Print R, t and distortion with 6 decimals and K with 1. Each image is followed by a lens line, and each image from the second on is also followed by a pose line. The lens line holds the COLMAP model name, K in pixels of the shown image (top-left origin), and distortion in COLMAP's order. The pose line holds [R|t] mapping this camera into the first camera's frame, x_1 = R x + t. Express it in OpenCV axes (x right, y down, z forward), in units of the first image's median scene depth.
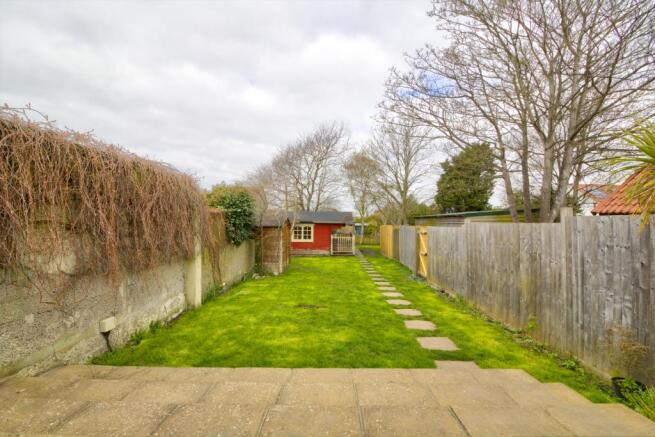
lens RADIAL K [[306.6, 0, 326.6], [0, 306.6, 222.2], [0, 0, 1]] dist [-0.000718, 0.000070]
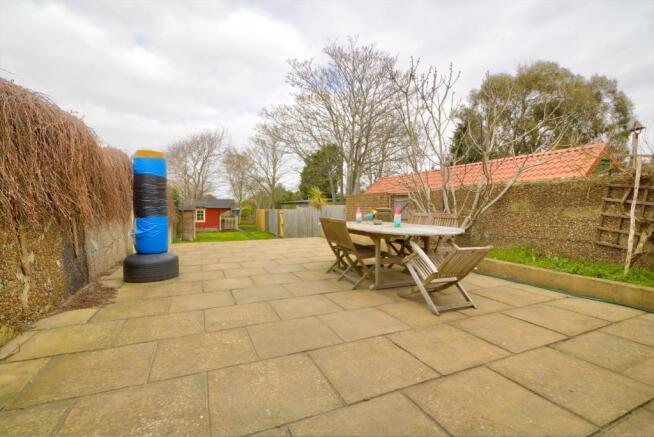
lens RADIAL K [[306.1, 0, 326.9], [0, 306.1, 219.2], [0, 0, 1]] dist [-0.000718, 0.000070]
pose [[0.916191, -0.022205, 0.400125, -0.077533], [0.005160, 0.999035, 0.043628, -0.002695], [-0.400708, -0.037907, 0.915421, -0.362066]]
